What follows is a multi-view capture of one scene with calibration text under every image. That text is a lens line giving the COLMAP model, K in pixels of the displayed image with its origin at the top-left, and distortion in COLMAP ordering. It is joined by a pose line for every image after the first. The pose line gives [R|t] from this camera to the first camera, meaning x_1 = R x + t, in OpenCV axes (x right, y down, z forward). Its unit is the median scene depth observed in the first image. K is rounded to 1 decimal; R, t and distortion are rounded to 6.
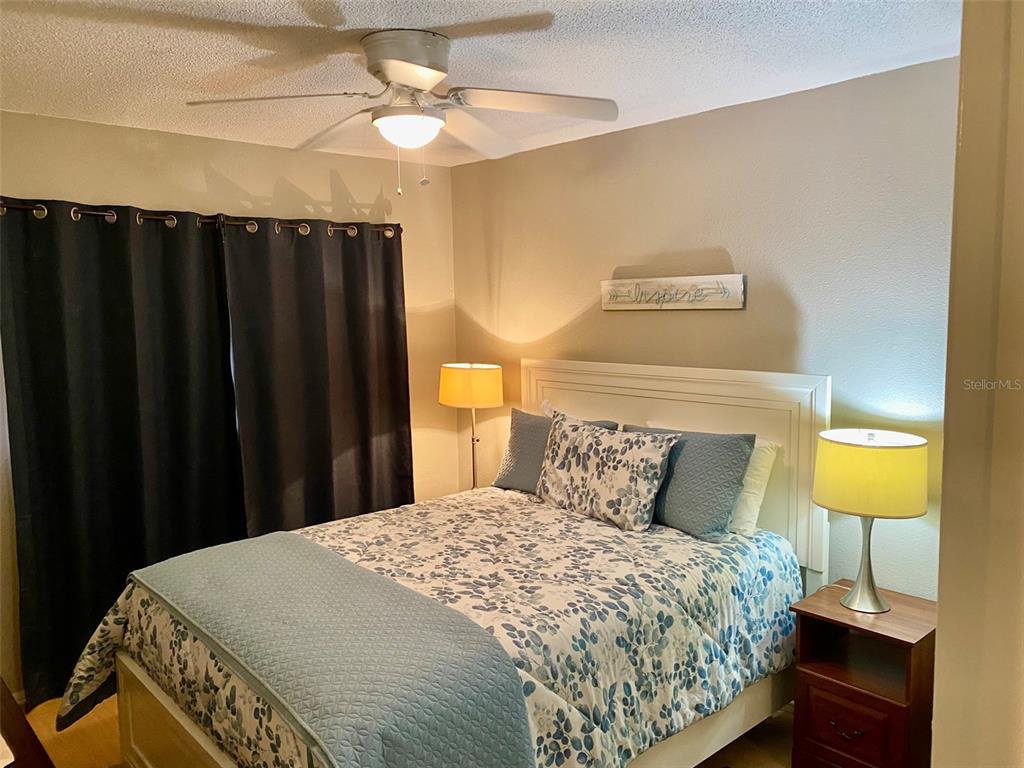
lens RADIAL K [[780.9, 0, 510.0], [0, 780.9, 387.0], [0, 0, 1]] dist [0.029980, -0.022367]
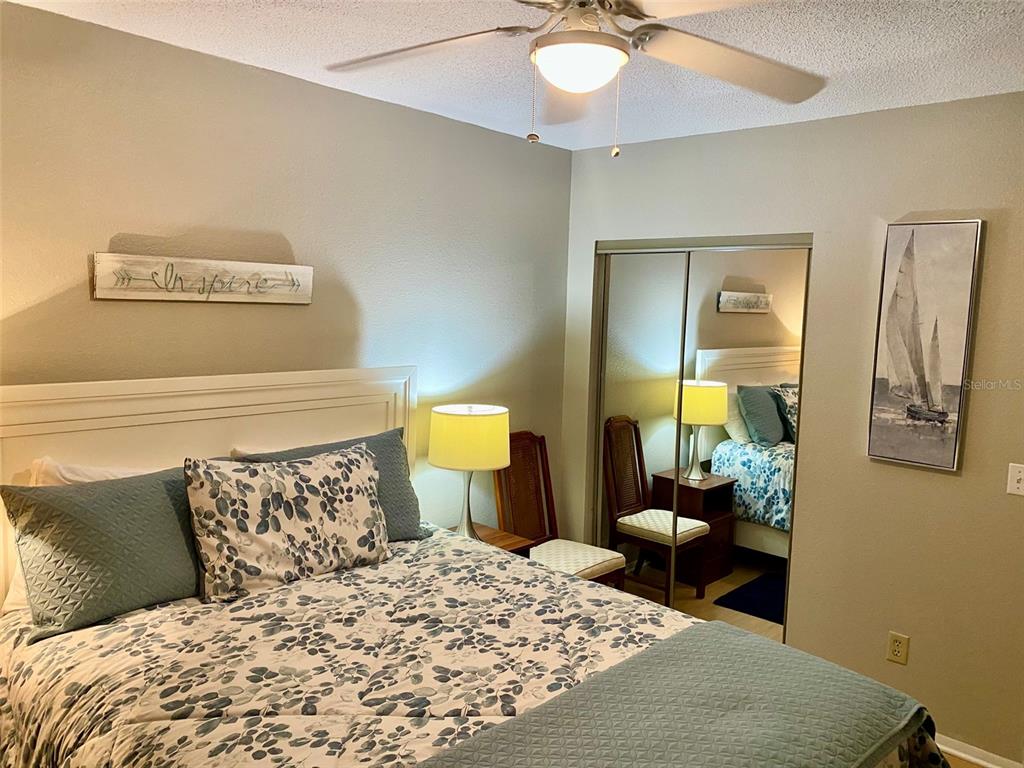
lens RADIAL K [[780.9, 0, 509.7], [0, 780.9, 380.5], [0, 0, 1]] dist [0.029980, -0.022367]
pose [[-0.102426, -0.091093, 0.990561, -0.658809], [0.071890, 0.992516, 0.098707, -0.085174], [-0.992140, 0.081321, -0.095111, 0.870408]]
